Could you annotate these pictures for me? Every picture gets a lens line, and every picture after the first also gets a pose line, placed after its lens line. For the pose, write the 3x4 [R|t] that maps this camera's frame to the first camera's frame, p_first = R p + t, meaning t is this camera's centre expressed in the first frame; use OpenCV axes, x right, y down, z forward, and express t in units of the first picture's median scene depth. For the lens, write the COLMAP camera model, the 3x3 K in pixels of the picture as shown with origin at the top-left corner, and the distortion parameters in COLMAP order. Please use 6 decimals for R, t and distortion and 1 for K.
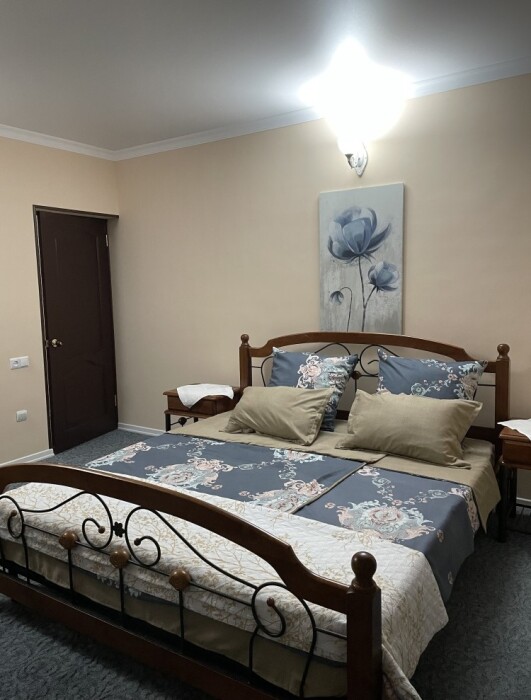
lens RADIAL K [[538.9, 0, 257.4], [0, 538.9, 340.5], [0, 0, 1]] dist [0.091497, -0.122143]
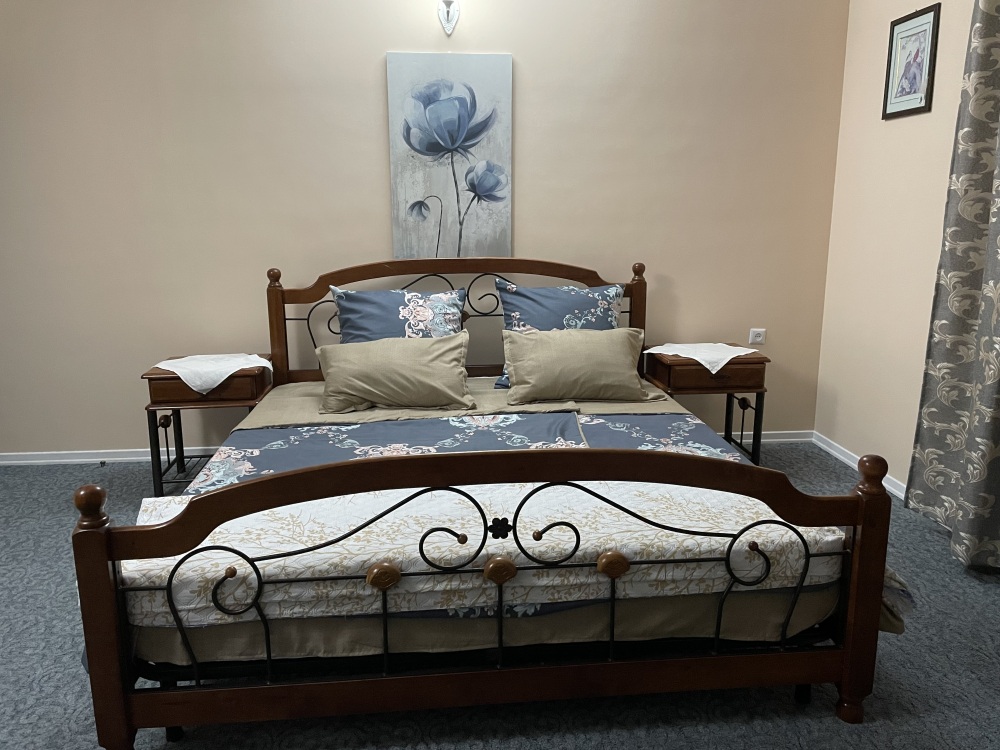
lens RADIAL K [[759.6, 0, 496.5], [0, 759.6, 373.5], [0, 0, 1]] dist [0.077634, -0.092437]
pose [[0.787084, -0.114293, 0.606165, -0.516970], [0.056255, 0.991889, 0.113978, 0.031470], [-0.614275, -0.055611, 0.787130, 0.174976]]
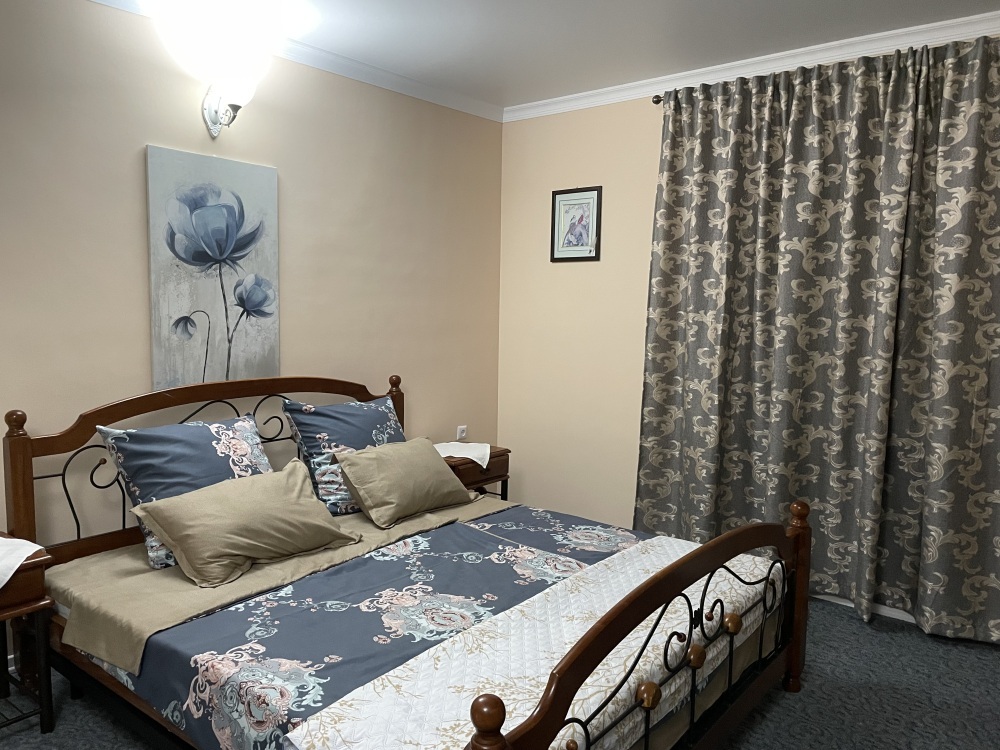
lens RADIAL K [[759.6, 0, 497.0], [0, 759.6, 381.1], [0, 0, 1]] dist [0.077634, -0.092437]
pose [[0.093208, -0.076470, 0.992706, -0.860805], [0.092521, 0.993397, 0.067837, -0.058268], [-0.991339, 0.085523, 0.099668, 0.733988]]
